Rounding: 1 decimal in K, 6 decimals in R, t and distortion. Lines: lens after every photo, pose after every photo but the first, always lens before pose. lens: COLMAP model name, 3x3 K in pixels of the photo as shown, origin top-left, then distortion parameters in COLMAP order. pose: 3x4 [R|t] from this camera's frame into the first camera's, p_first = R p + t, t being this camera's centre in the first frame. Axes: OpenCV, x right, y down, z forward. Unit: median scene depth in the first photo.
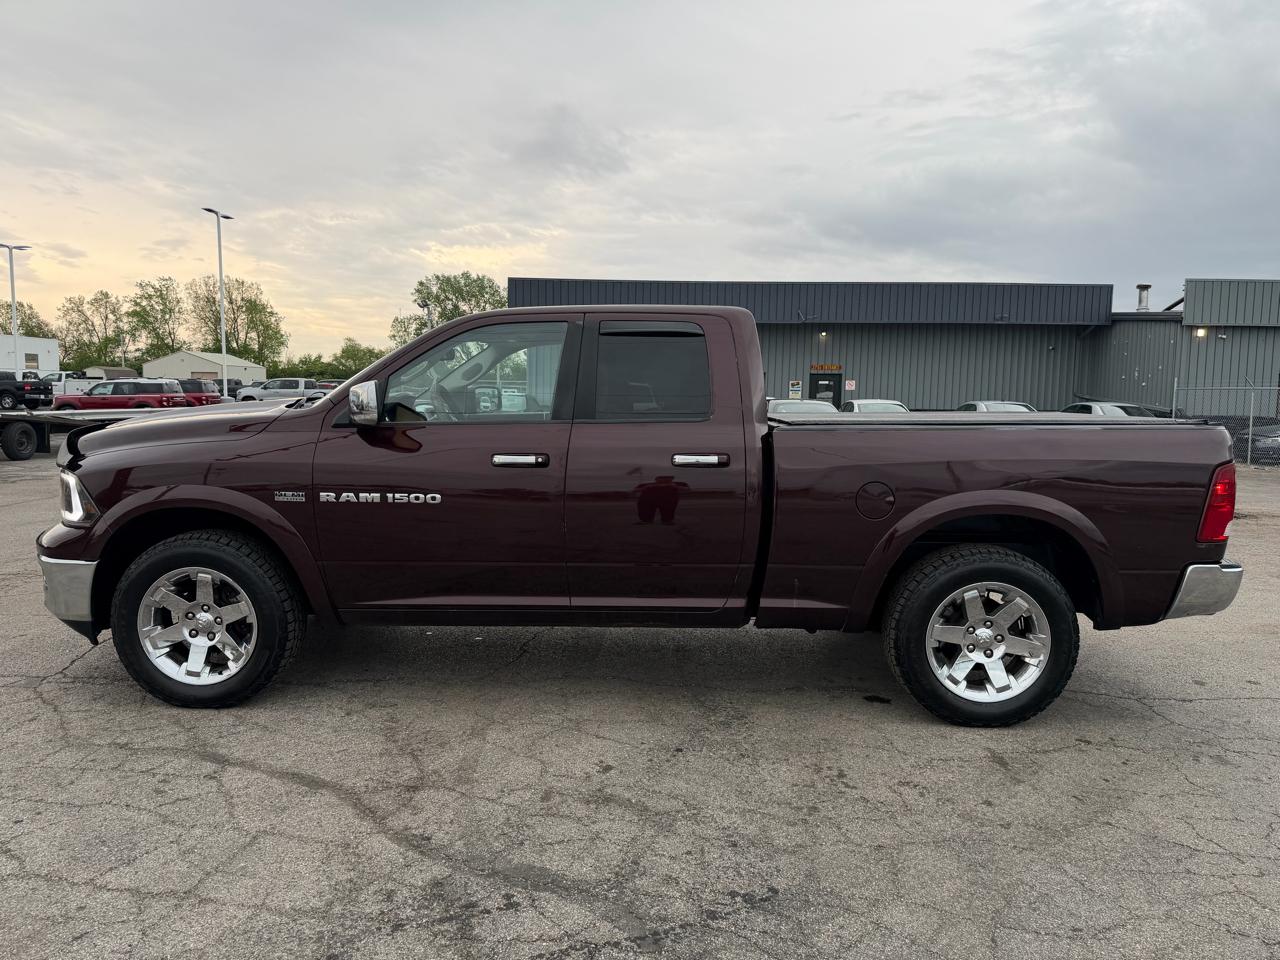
lens RADIAL K [[914.7, 0, 638.1], [0, 914.7, 498.6], [0, 0, 1]] dist [0.003984, -0.004613]
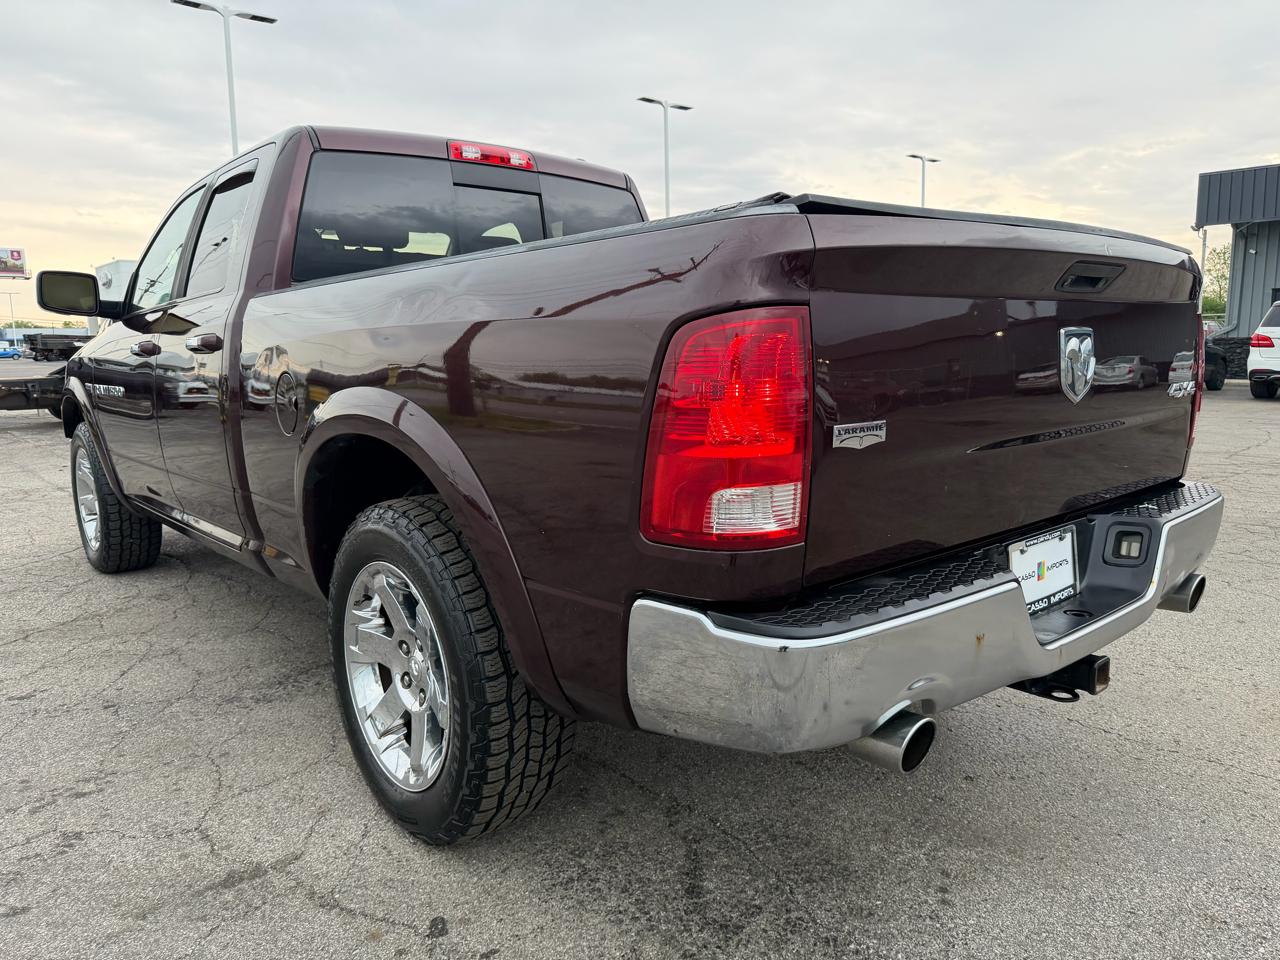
lens RADIAL K [[913.2, 0, 640.0], [0, 913.2, 480.0], [0, 0, 1]] dist [-0.007233, -0.009388]
pose [[0.673835, 0.082921, -0.734214, 0.150940], [-0.058761, 0.996549, 0.058620, 0.000246], [0.736542, 0.003643, 0.676382, 0.129585]]
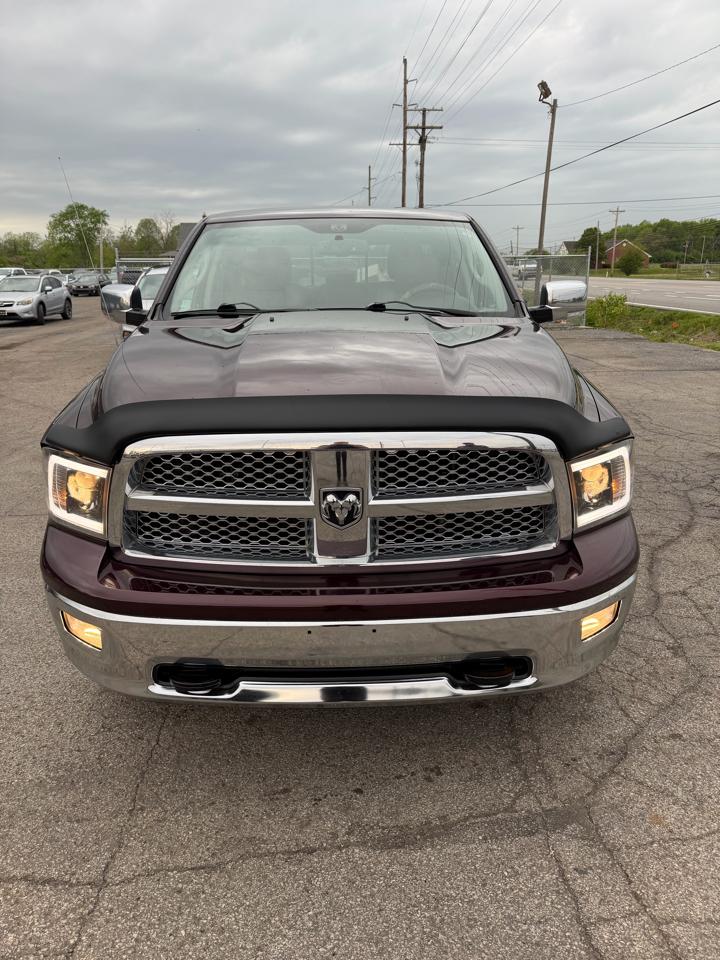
lens RADIAL K [[683.8, 0, 355.8], [0, 683.8, 482.1], [0, 0, 1]] dist [0.024320, -0.042299]
pose [[-0.054844, -0.317774, 0.946579, -0.198407], [0.119722, 0.939074, 0.322191, -0.033723], [-0.991291, 0.130996, -0.013459, 0.217748]]
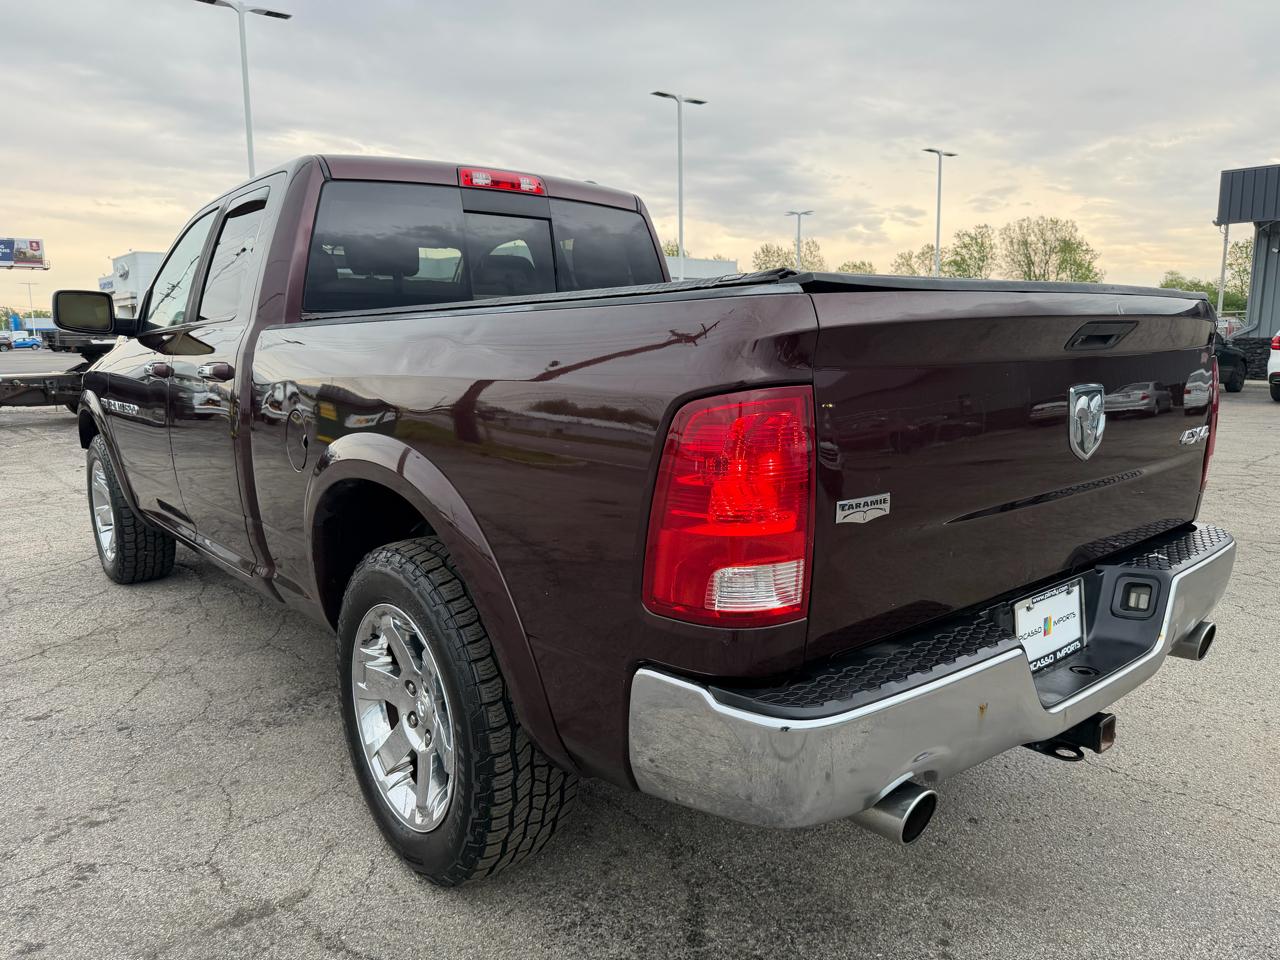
lens RADIAL K [[914.1, 0, 633.2], [0, 914.1, 483.3], [0, 0, 1]] dist [-0.011592, -0.004441]
pose [[0.658174, 0.098193, -0.746435, 0.150952], [-0.065184, 0.995167, 0.073437, -0.005372], [0.750038, 0.000321, 0.661394, 0.129913]]
